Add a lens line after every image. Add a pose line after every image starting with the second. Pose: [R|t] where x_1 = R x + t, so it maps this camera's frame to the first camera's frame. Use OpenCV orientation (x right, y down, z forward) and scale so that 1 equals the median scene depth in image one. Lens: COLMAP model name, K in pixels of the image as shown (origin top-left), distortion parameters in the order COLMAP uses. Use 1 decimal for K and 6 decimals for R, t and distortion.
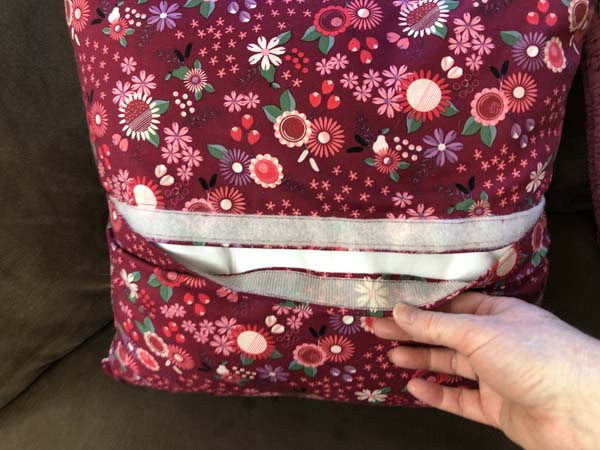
lens RADIAL K [[483.2, 0, 300.0], [0, 483.2, 225.0], [0, 0, 1]] dist [0.073717, -0.116092]
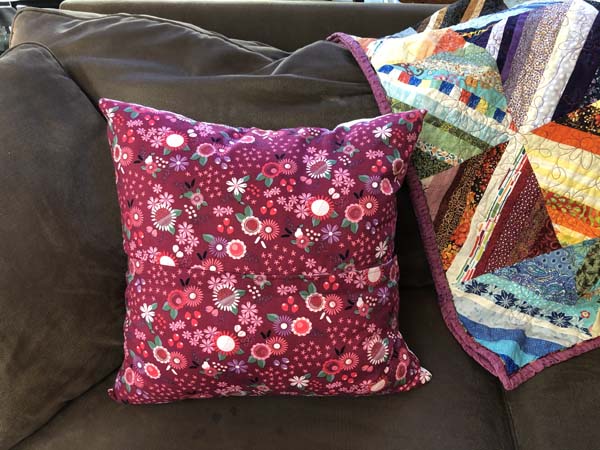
lens RADIAL K [[498.8, 0, 300.0], [0, 498.8, 225.0], [0, 0, 1]] dist [-0.014265, 0.040377]
pose [[0.992541, -0.012786, 0.121240, -0.061078], [0.017803, 0.999025, -0.040390, -0.119613], [-0.120605, 0.042247, 0.991801, -0.907110]]
